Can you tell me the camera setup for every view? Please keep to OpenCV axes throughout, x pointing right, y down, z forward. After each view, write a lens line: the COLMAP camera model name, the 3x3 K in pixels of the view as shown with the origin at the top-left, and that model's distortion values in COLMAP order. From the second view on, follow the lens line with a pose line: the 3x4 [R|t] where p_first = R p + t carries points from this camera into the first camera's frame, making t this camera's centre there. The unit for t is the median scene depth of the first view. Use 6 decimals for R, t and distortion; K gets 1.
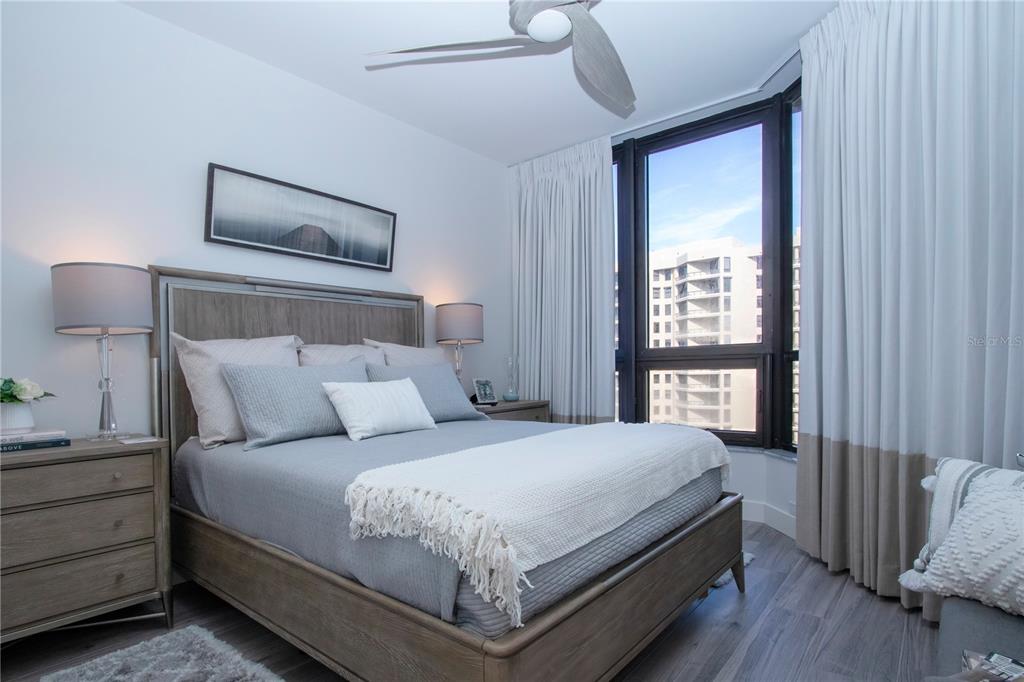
lens RADIAL K [[526.0, 0, 510.3], [0, 526.0, 359.5], [0, 0, 1]] dist [-0.017224, 0.000507]
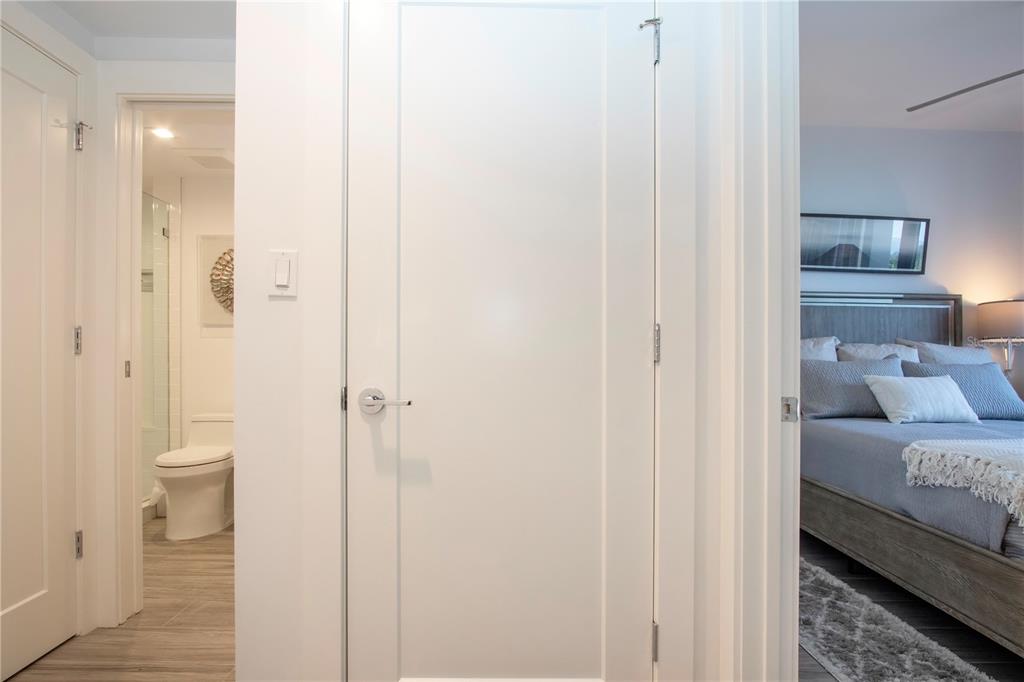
lens RADIAL K [[519.1, 0, 510.8], [0, 519.1, 346.8], [0, 0, 1]] dist [-0.016965, 0.000001]
pose [[0.646548, 0.007532, -0.762836, 0.056193], [-0.010600, 0.999943, 0.000889, -0.023521], [0.762800, 0.007512, 0.646591, -0.636423]]
